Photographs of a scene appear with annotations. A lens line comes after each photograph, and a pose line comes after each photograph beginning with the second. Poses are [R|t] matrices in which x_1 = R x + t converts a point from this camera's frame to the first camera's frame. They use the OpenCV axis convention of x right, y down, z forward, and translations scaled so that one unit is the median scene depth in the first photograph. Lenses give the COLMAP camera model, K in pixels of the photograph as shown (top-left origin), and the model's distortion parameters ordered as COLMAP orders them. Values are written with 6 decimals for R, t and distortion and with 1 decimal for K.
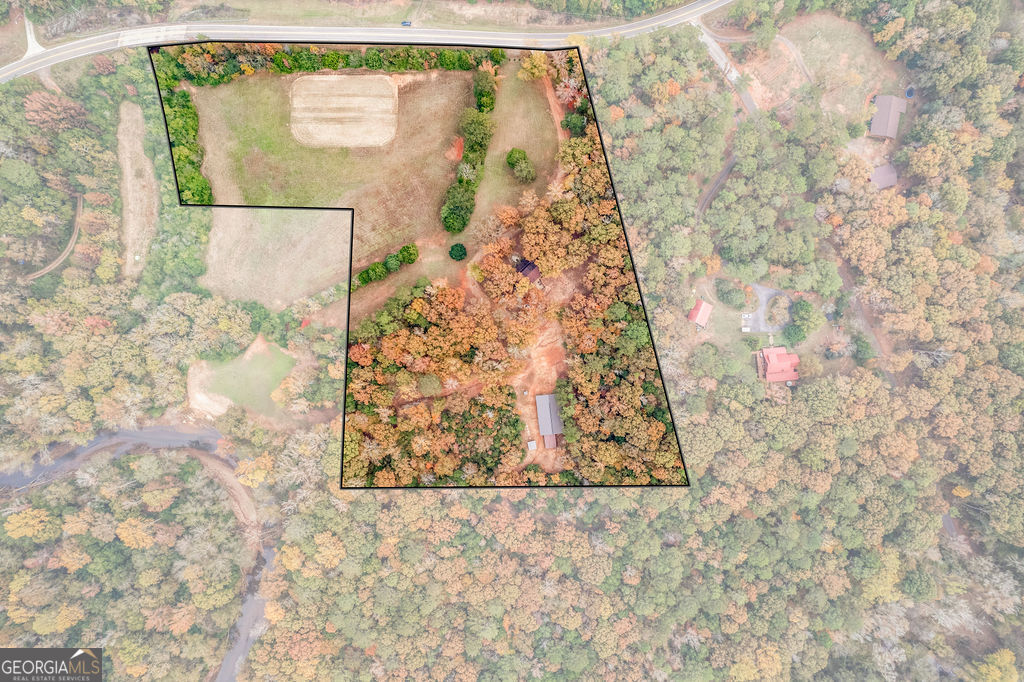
lens RADIAL K [[652.1, 0, 511.7], [0, 652.1, 341.6], [0, 0, 1]] dist [-0.000268, -0.000103]
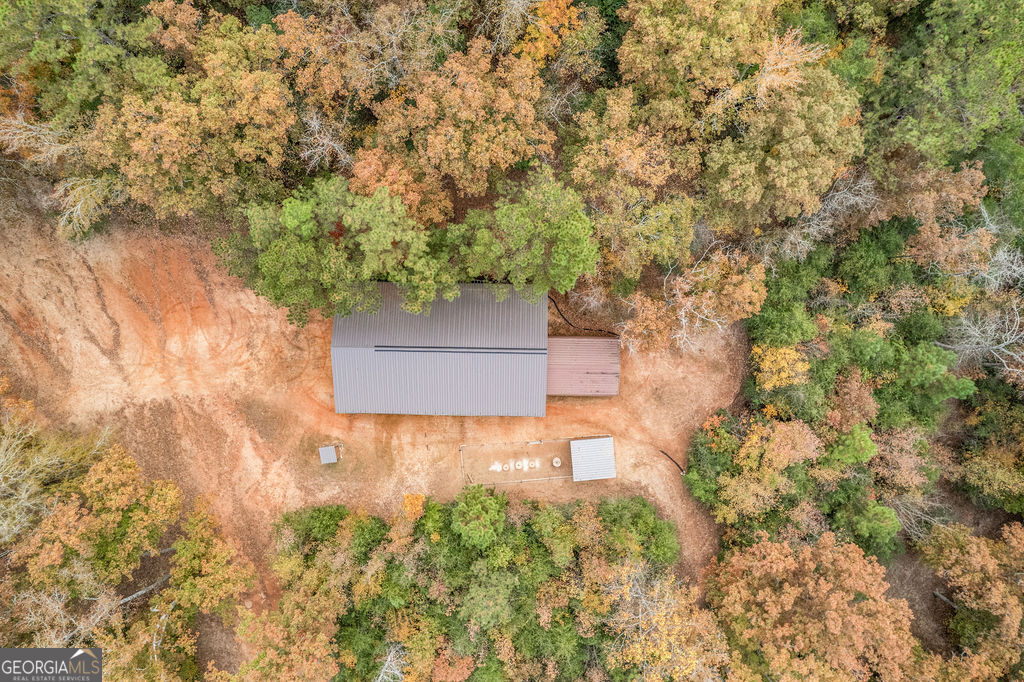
lens RADIAL K [[652.1, 0, 512.0], [0, 652.1, 340.7], [0, 0, 1]] dist [-0.000268, -0.000103]
pose [[0.126272, -0.991957, -0.008787, 0.067721], [0.991995, 0.126257, 0.002240, 0.134275], [-0.001113, -0.009000, 0.999959, 0.828956]]
